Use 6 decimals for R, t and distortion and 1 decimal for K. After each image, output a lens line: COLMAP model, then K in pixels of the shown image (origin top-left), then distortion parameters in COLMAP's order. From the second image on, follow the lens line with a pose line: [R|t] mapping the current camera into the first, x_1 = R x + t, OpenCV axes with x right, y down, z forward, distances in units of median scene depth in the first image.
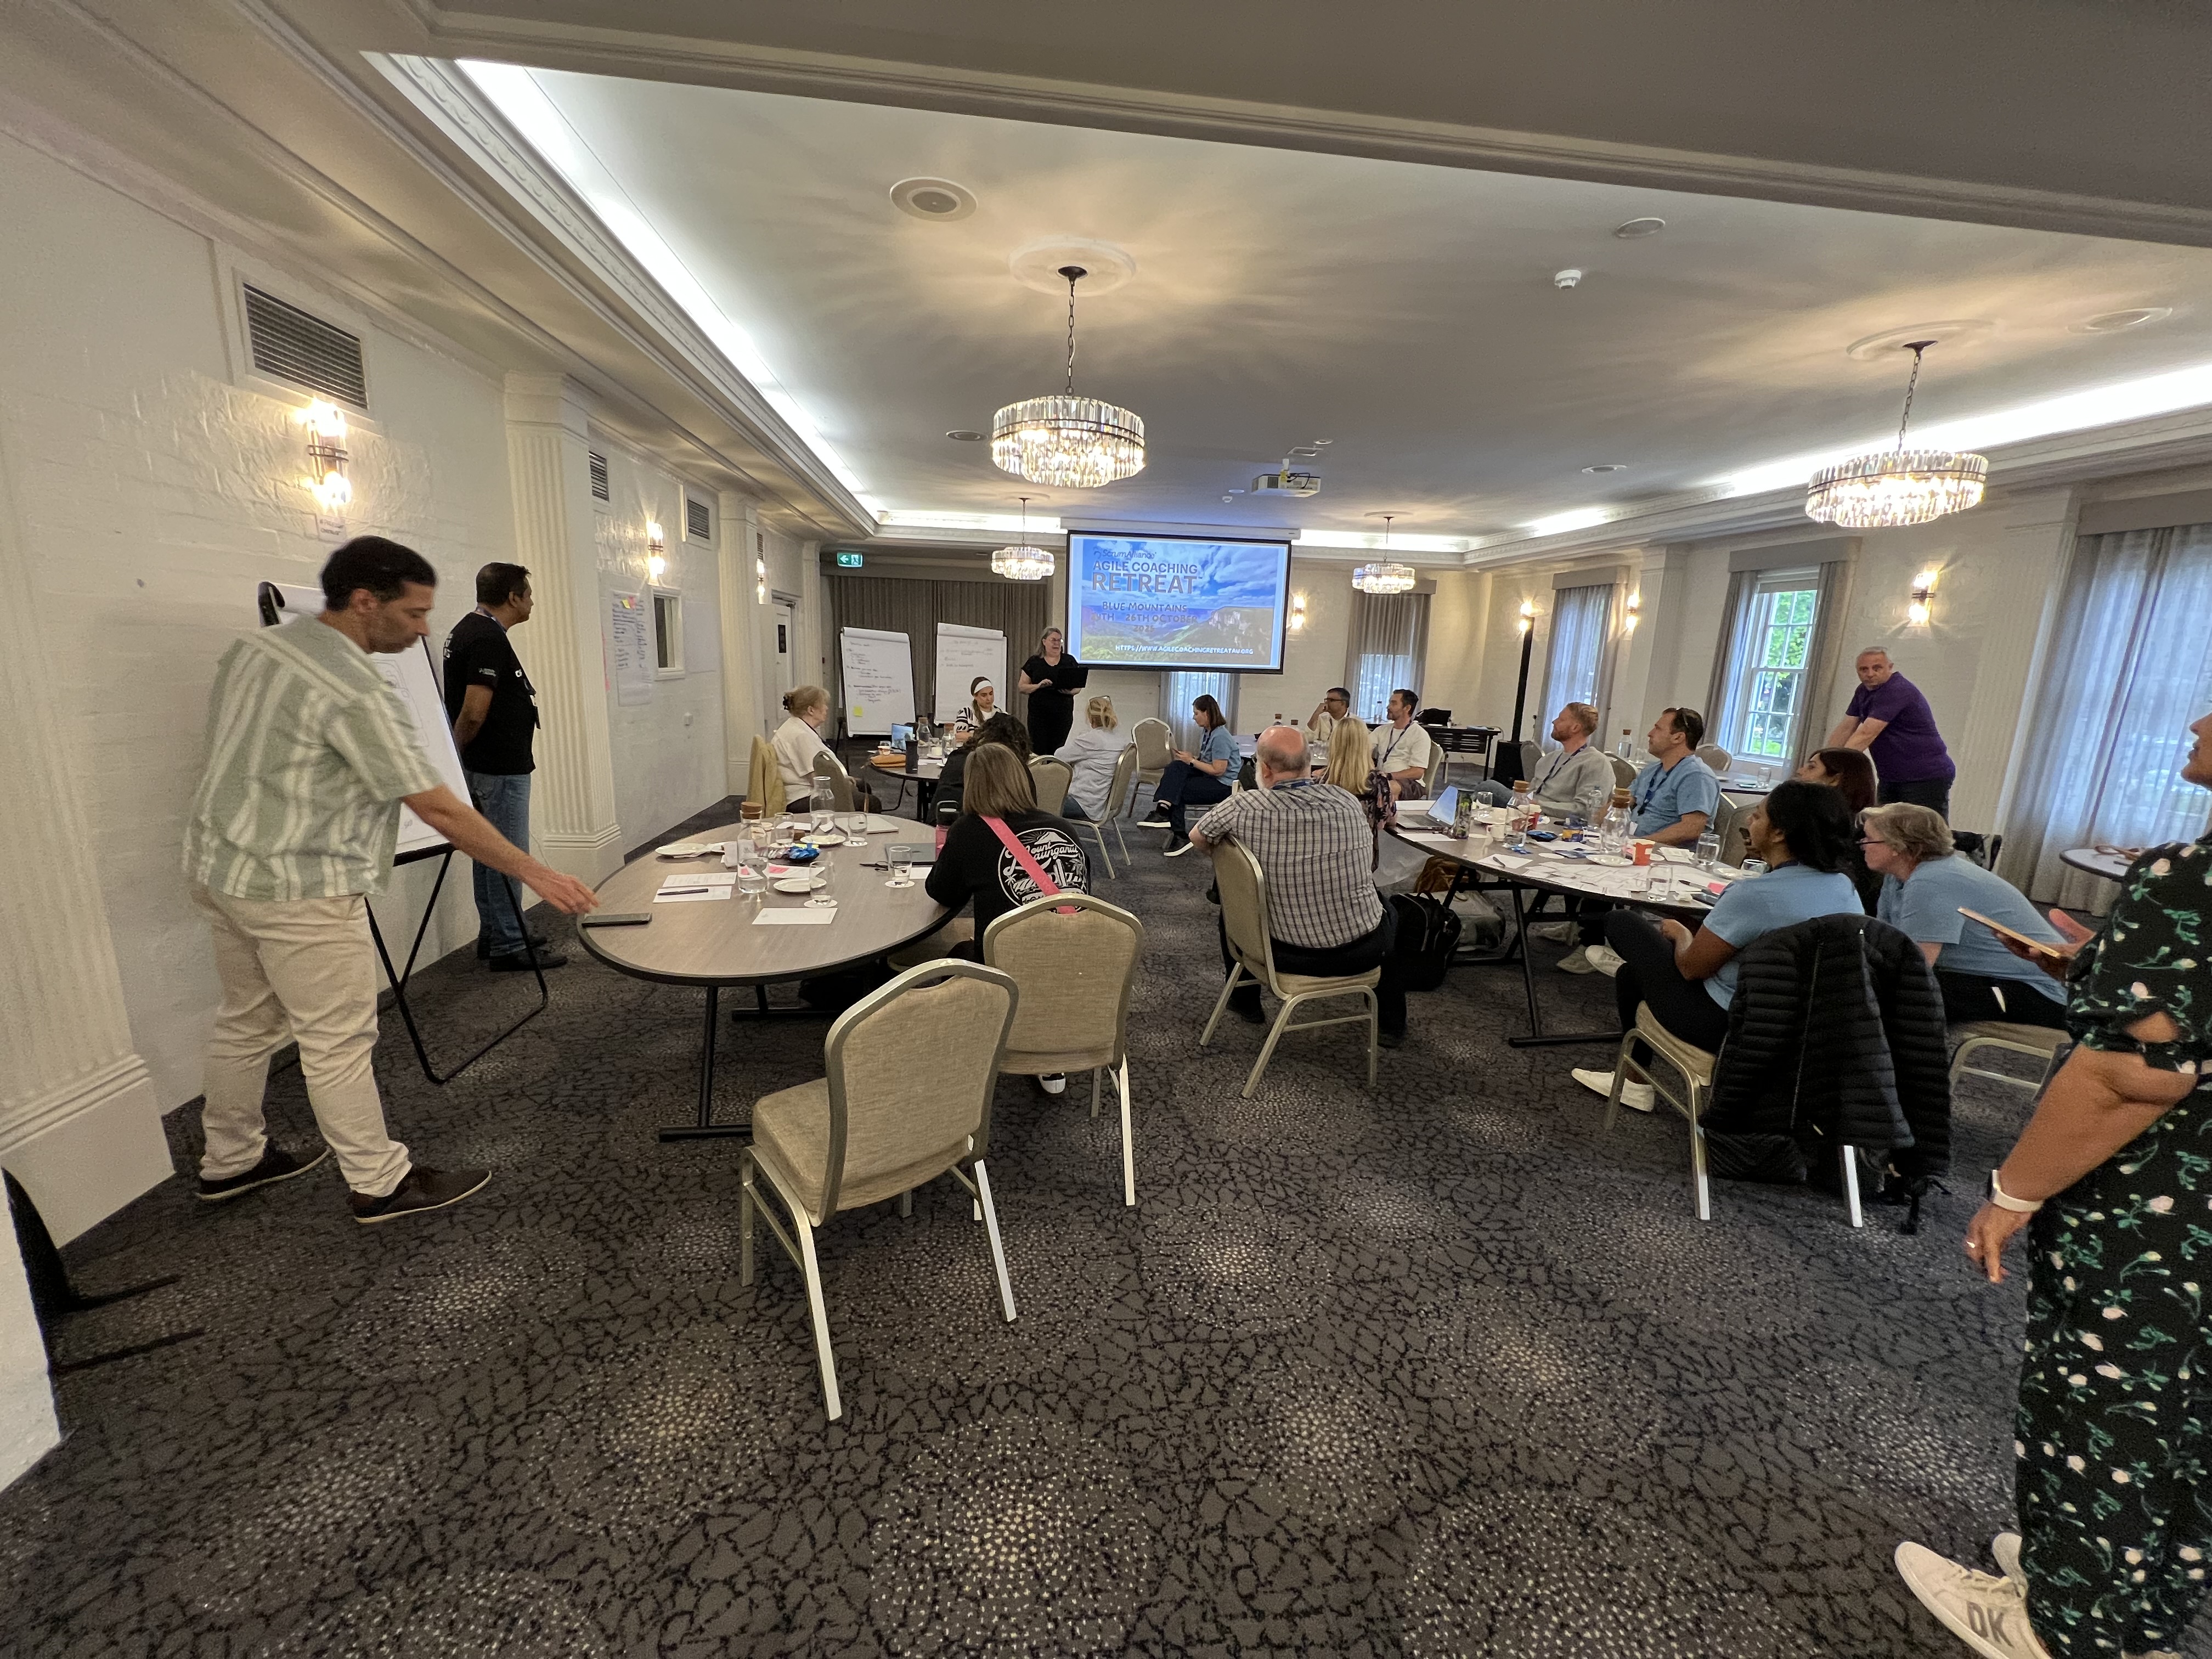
lens RADIAL K [[878.5, 0, 1092.9], [0, 878.5, 822.6], [0, 0, 1]] dist [0.001297, 0.000302]
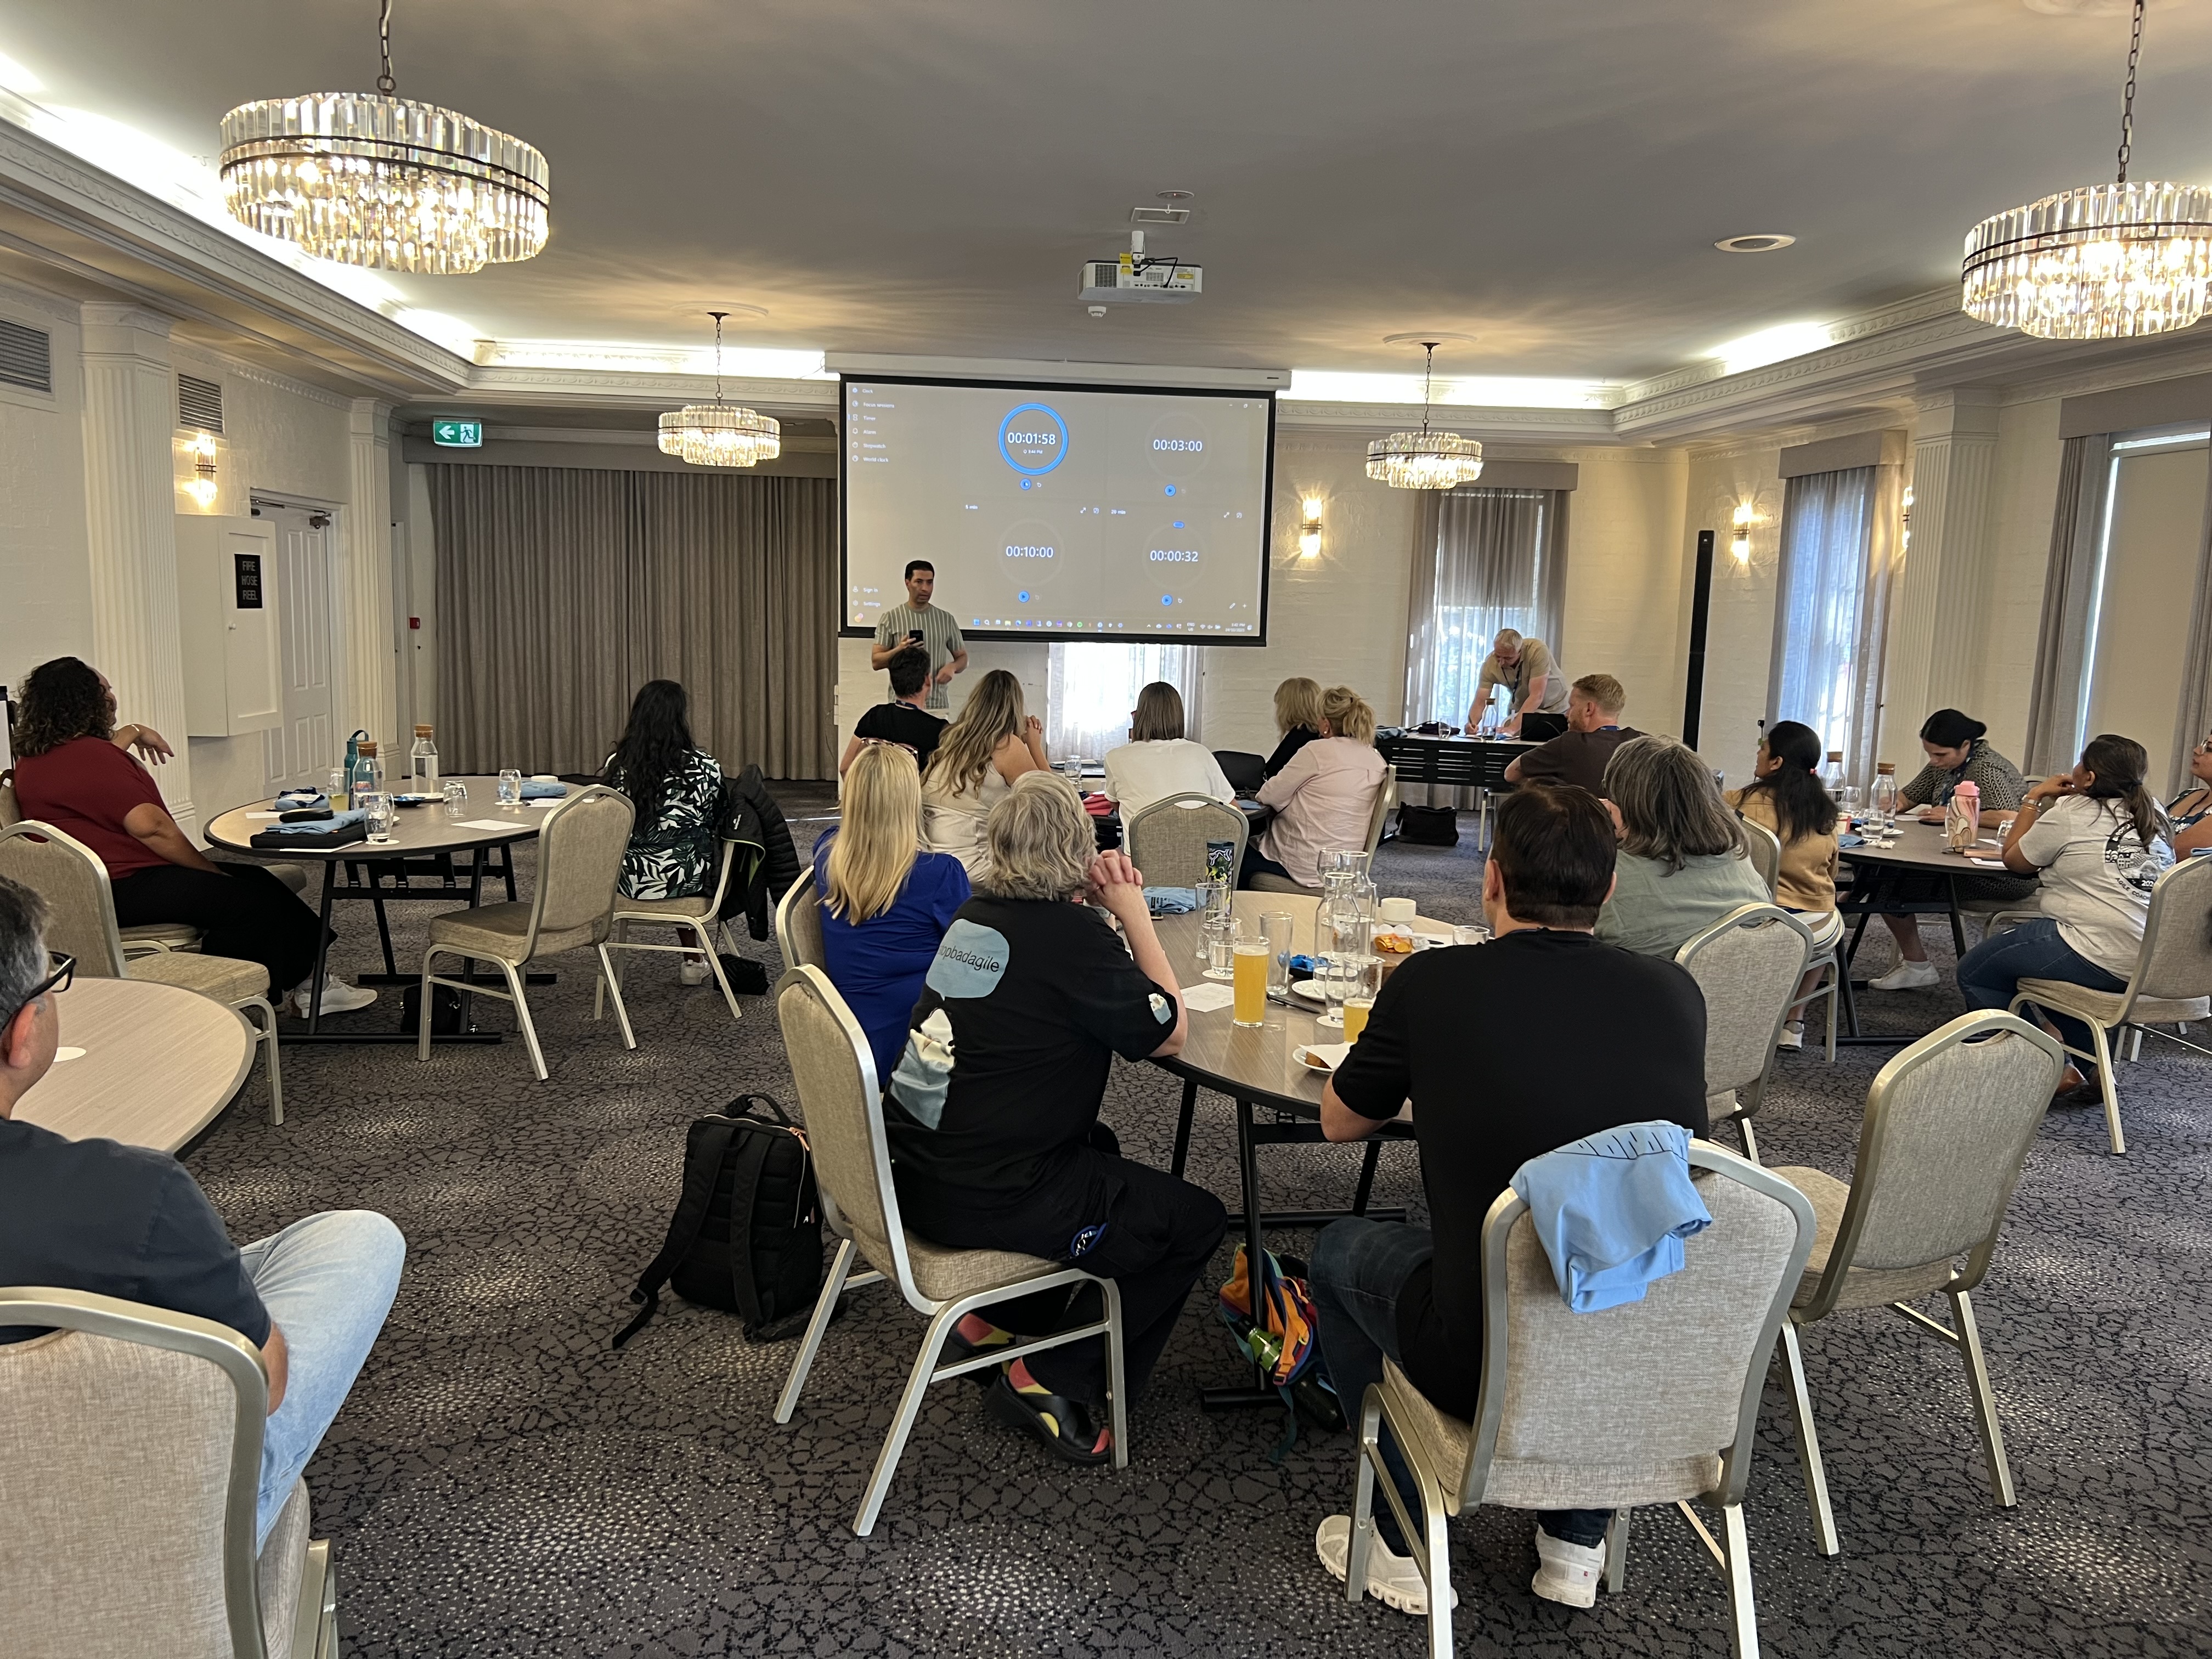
lens RADIAL K [[1669.7, 0, 1103.0], [0, 1669.7, 823.6], [0, 0, 1]] dist [0.030803, -0.003582]
pose [[0.999752, -0.003114, -0.022060, 0.164298], [0.001733, 0.998053, -0.062340, -0.005347], [0.022211, 0.062286, 0.997811, 0.032122]]
